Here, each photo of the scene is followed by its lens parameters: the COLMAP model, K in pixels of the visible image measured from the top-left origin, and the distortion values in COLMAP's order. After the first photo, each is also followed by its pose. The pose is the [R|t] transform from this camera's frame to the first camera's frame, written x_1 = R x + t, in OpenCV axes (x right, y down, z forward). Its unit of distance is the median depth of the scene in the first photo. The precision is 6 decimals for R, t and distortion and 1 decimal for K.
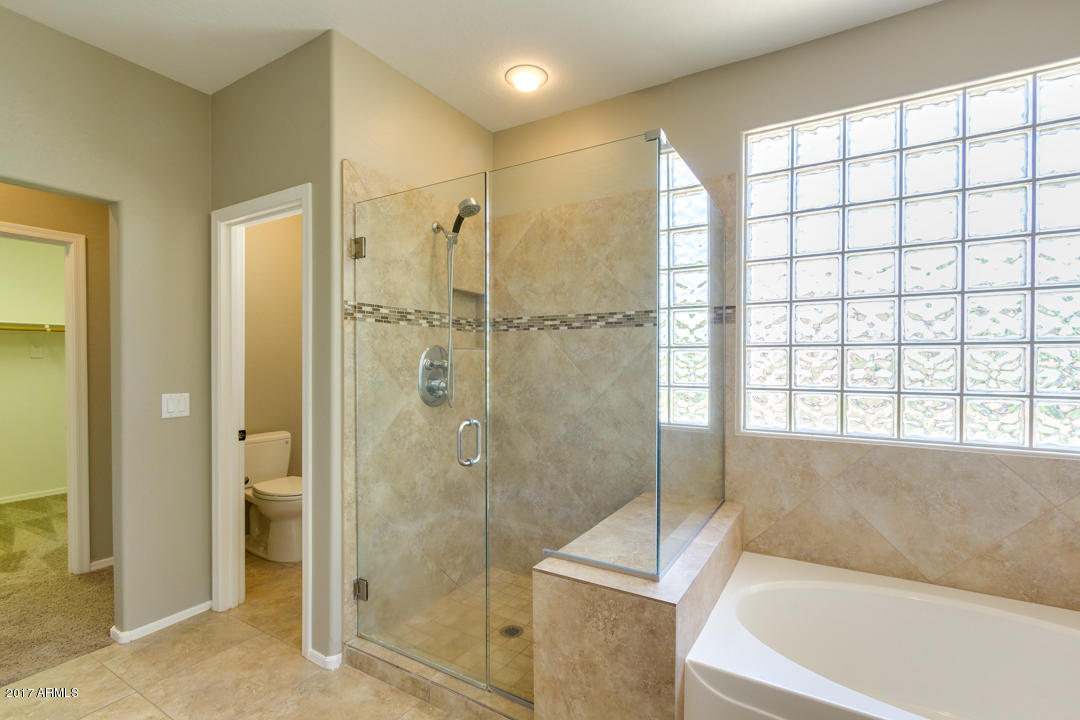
lens RADIAL K [[490.7, 0, 545.0], [0, 490.7, 365.7], [0, 0, 1]] dist [-0.002797, -0.000325]
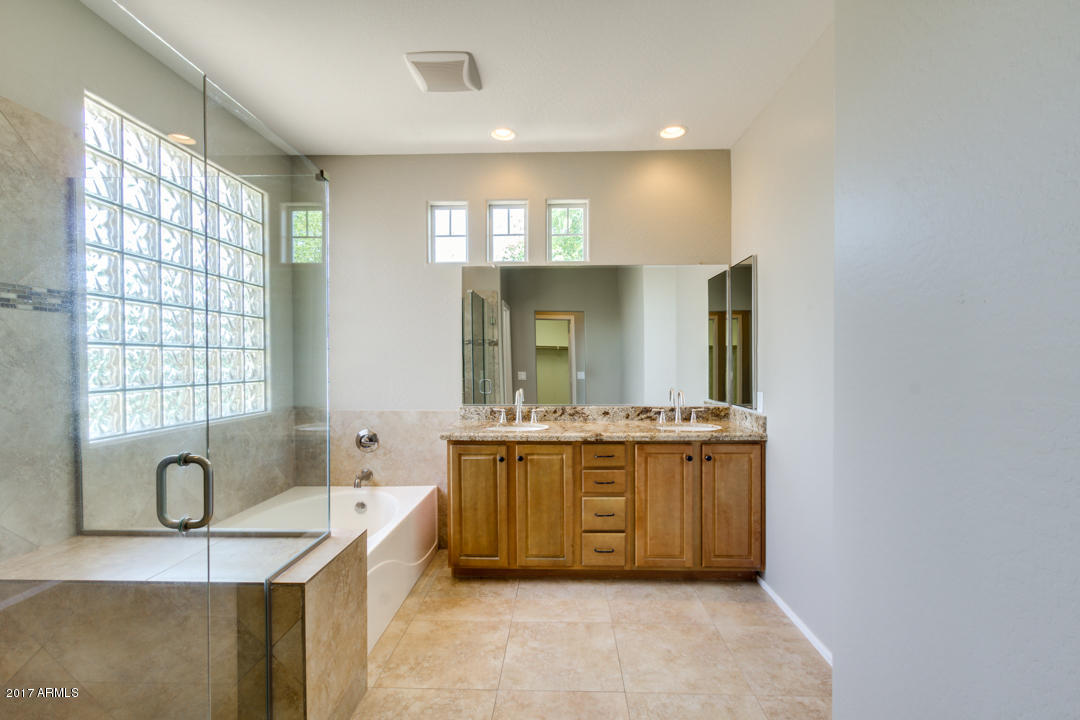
lens RADIAL K [[490.7, 0, 545.0], [0, 490.7, 365.7], [0, 0, 1]] dist [-0.002797, -0.000325]
pose [[-0.485417, -0.008540, 0.874241, -0.755685], [0.008694, 0.999856, 0.014595, -0.004945], [-0.874239, 0.014685, -0.485273, 0.757080]]
